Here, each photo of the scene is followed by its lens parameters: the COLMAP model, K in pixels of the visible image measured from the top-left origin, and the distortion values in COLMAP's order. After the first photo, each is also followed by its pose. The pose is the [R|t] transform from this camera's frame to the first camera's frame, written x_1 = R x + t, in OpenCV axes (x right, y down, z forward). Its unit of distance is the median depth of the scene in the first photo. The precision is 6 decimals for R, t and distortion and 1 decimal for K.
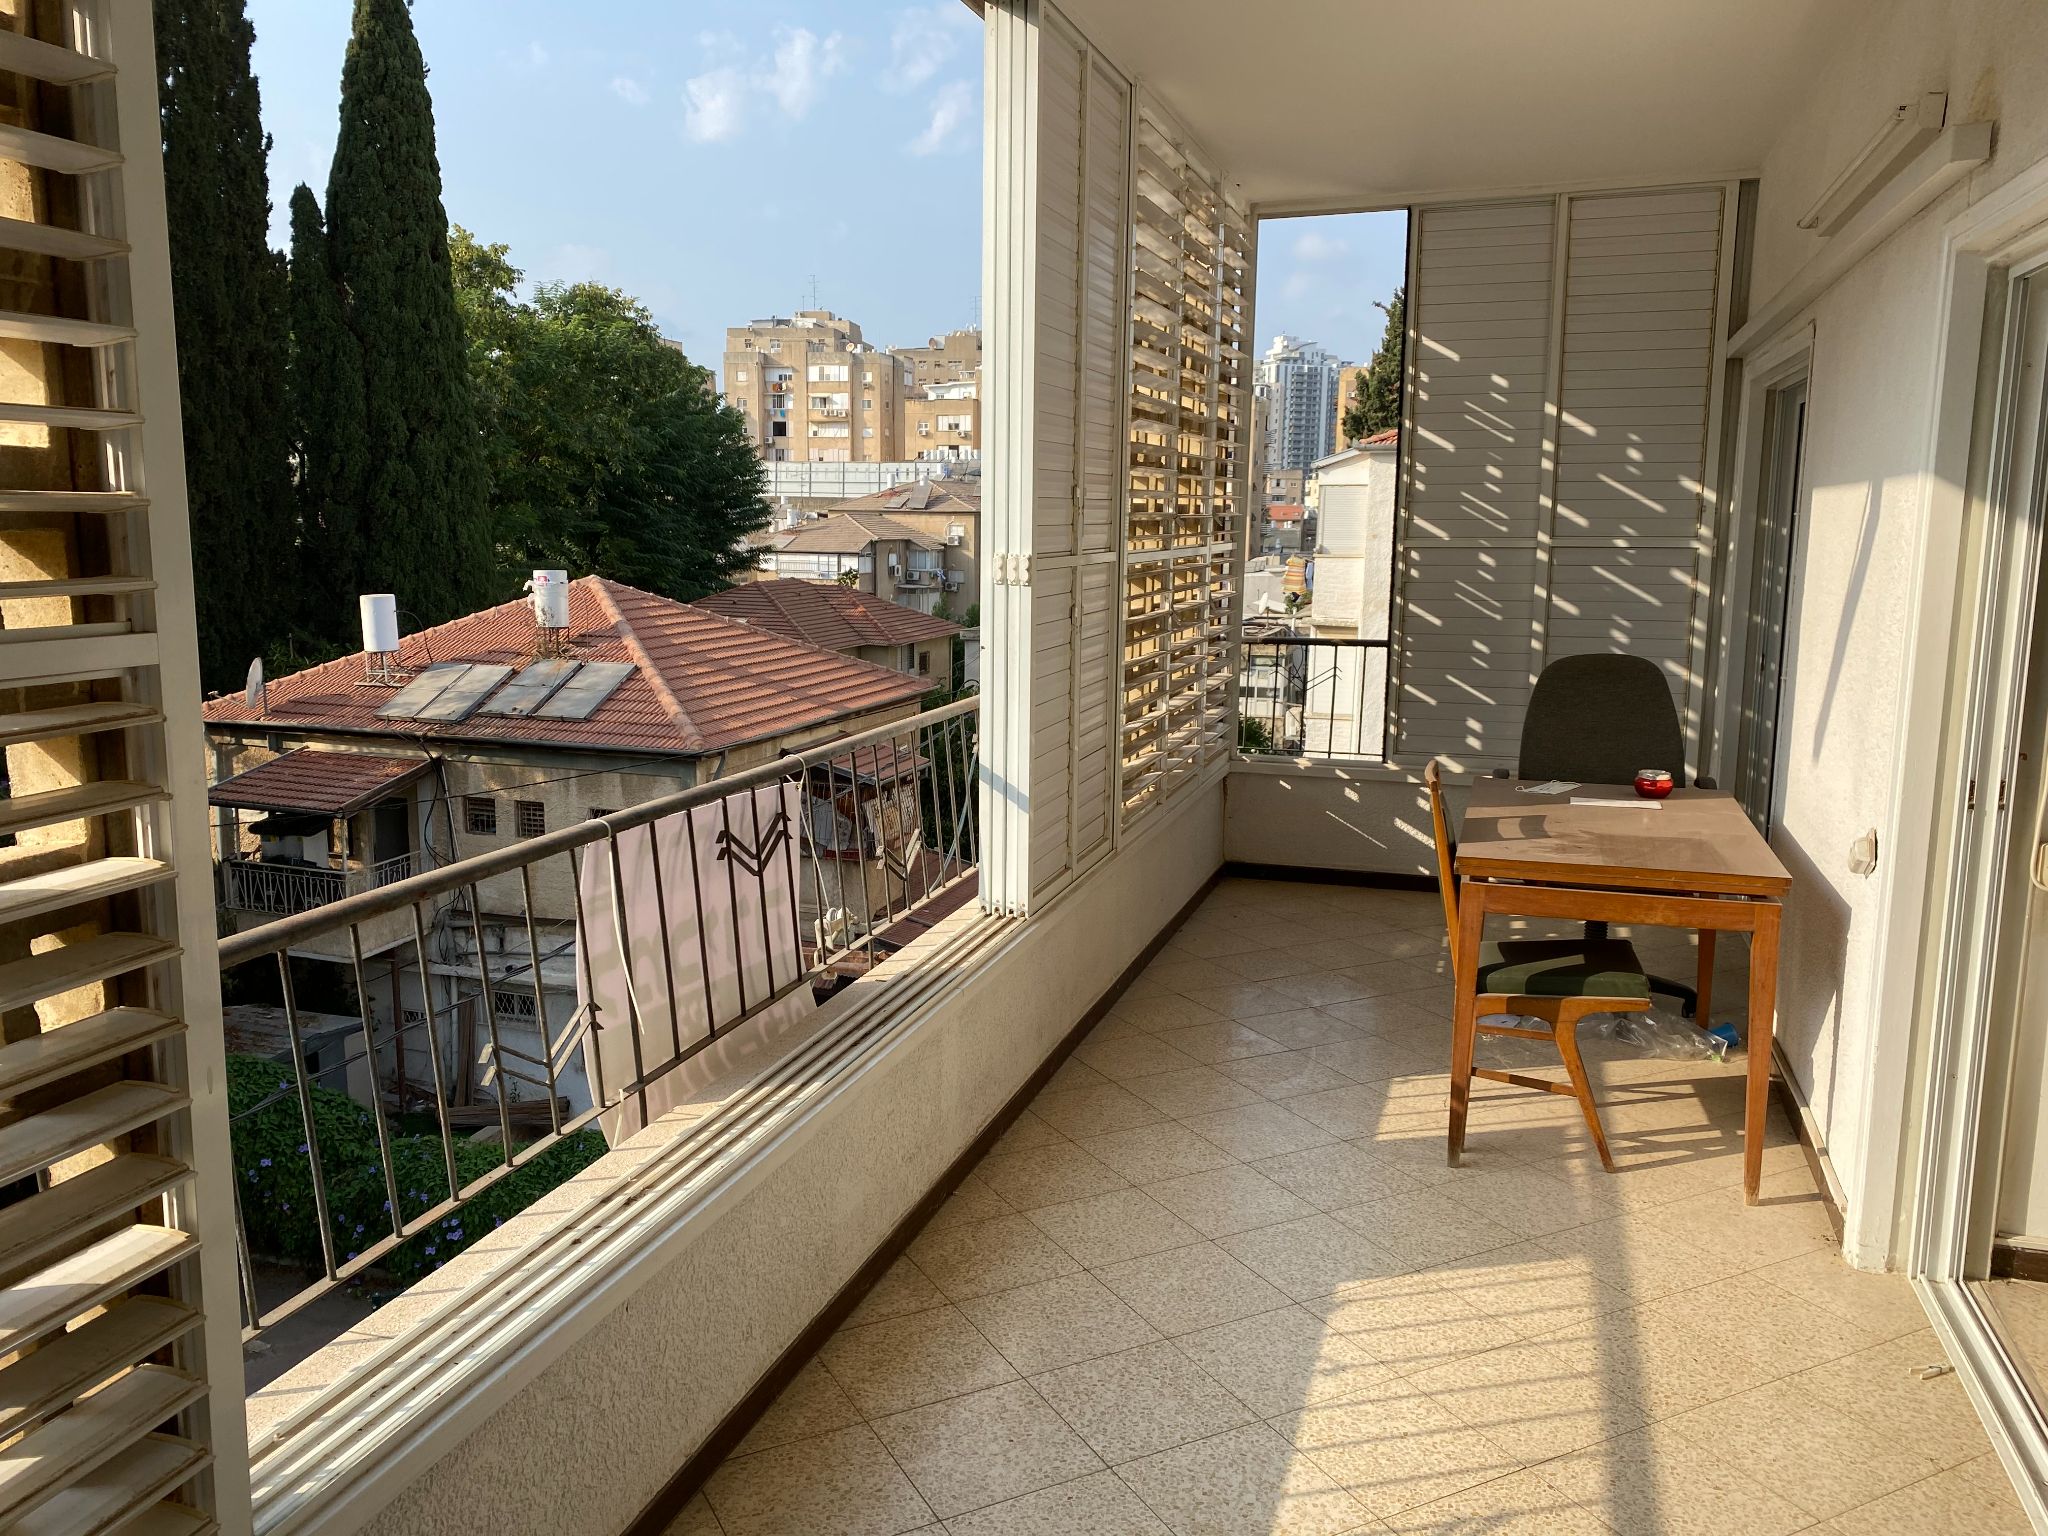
lens RADIAL K [[1540.8, 0, 1024.0], [0, 1540.8, 768.0], [0, 0, 1]] dist [0.061591, -0.103318]
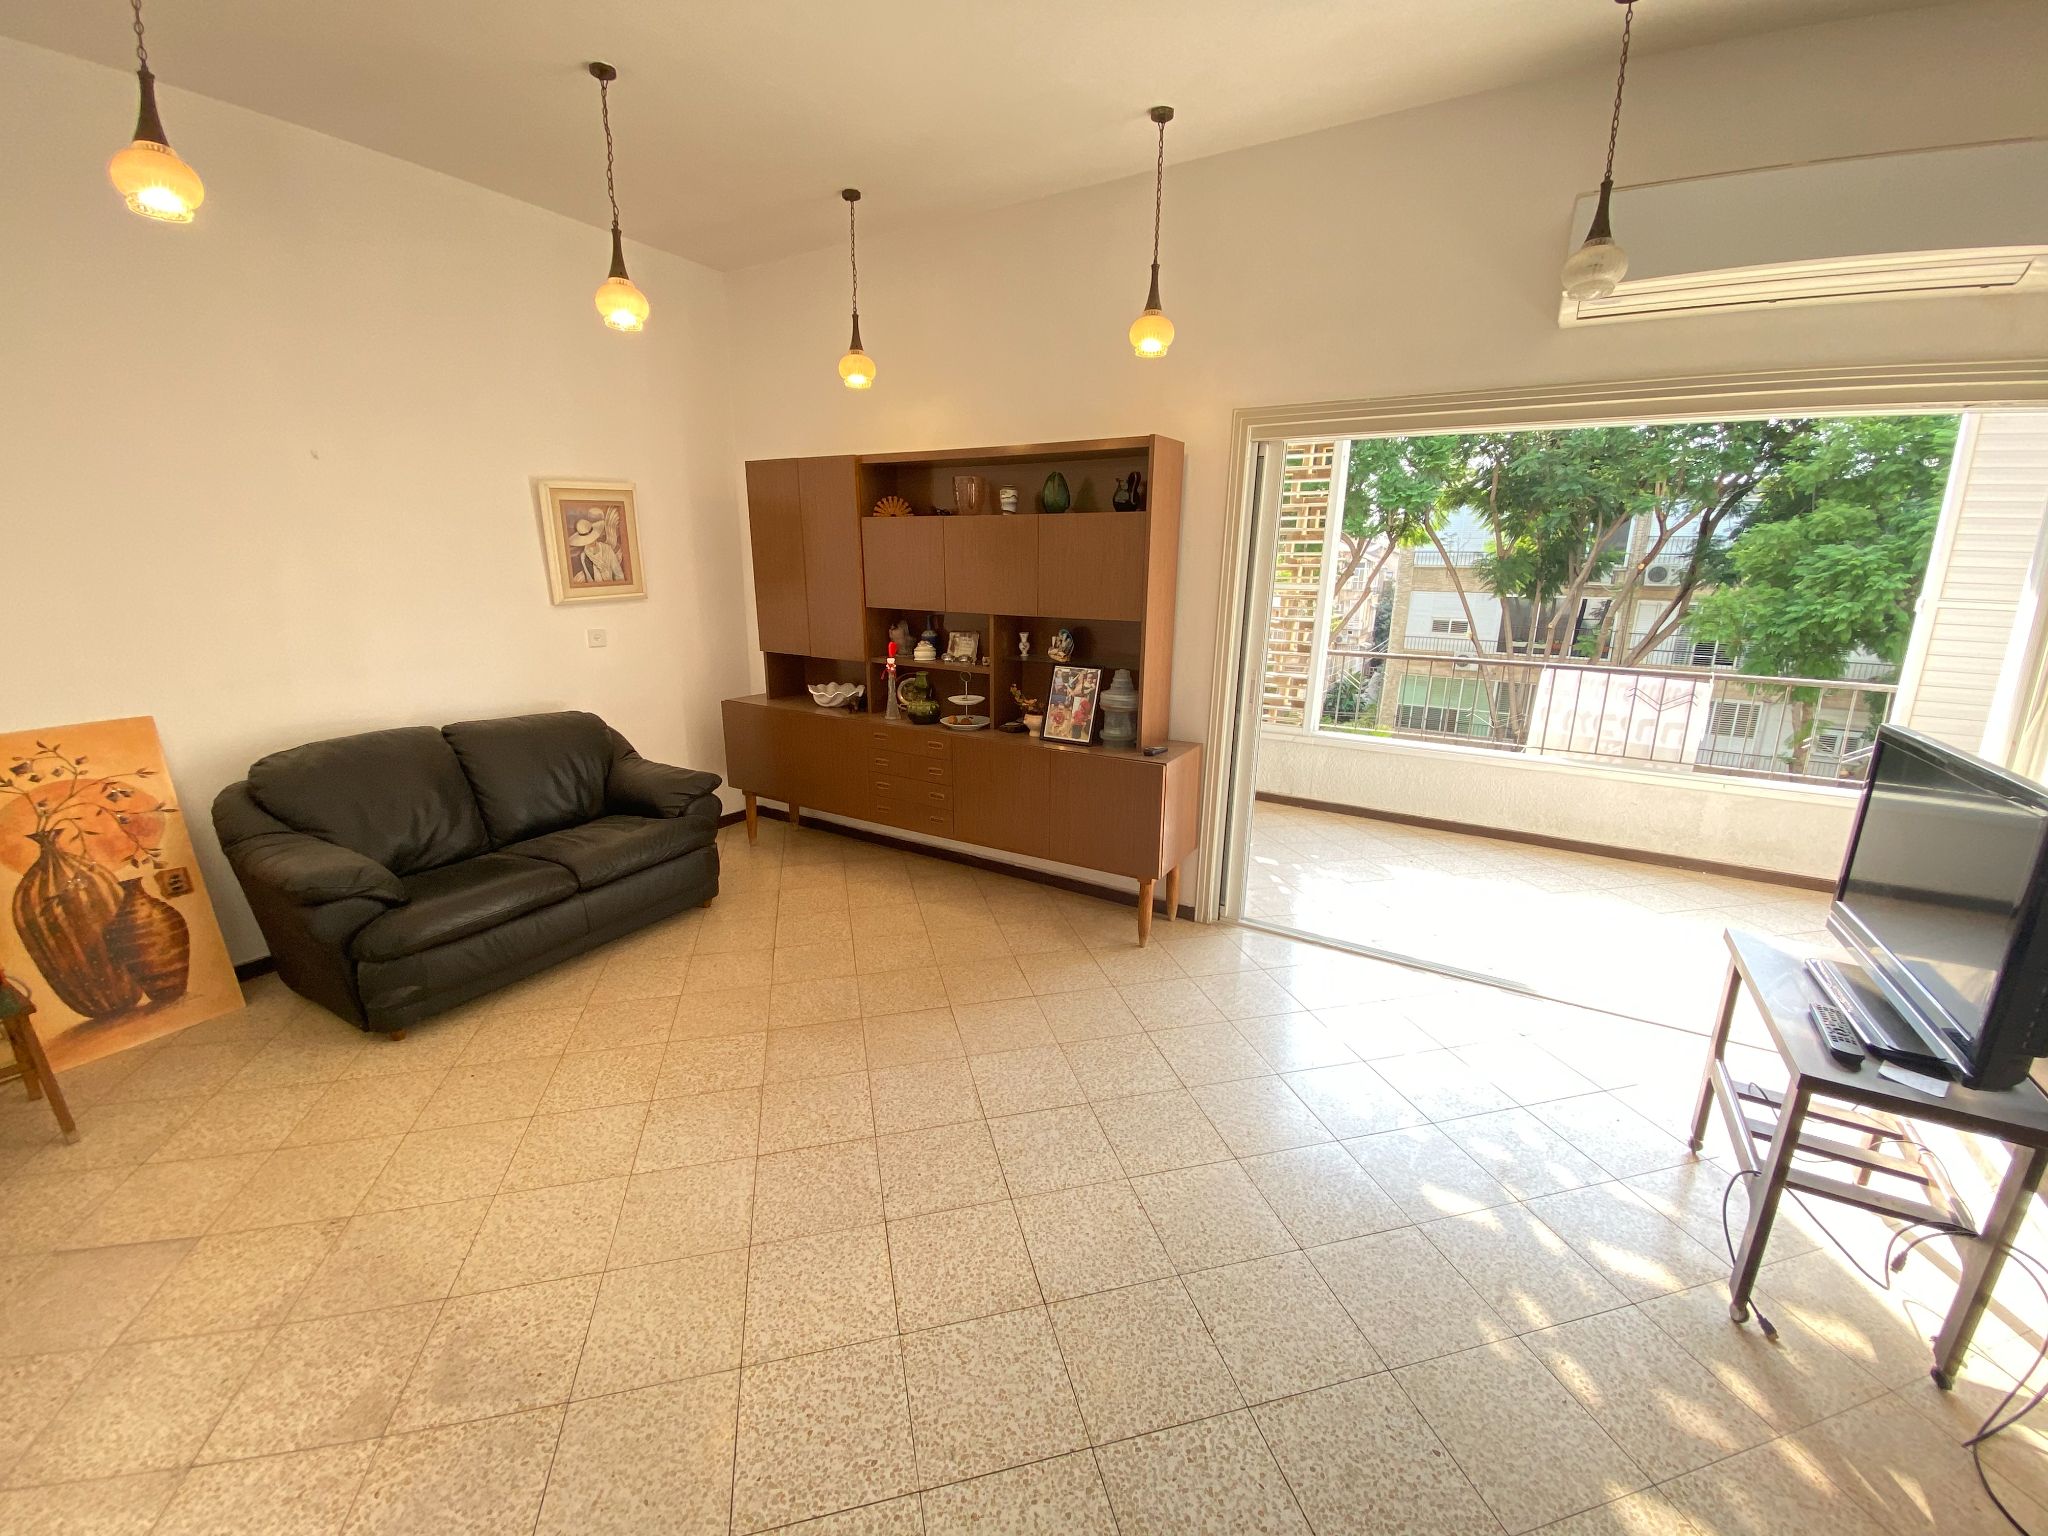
lens RADIAL K [[822.2, 0, 1024.2], [0, 822.2, 774.3], [0, 0, 1]] dist [0.020617, -0.019590]
pose [[-0.230703, 0.228817, -0.945737, 1.038091], [-0.173021, 0.946820, 0.271285, -0.017180], [0.957518, 0.226219, -0.178844, 0.184354]]
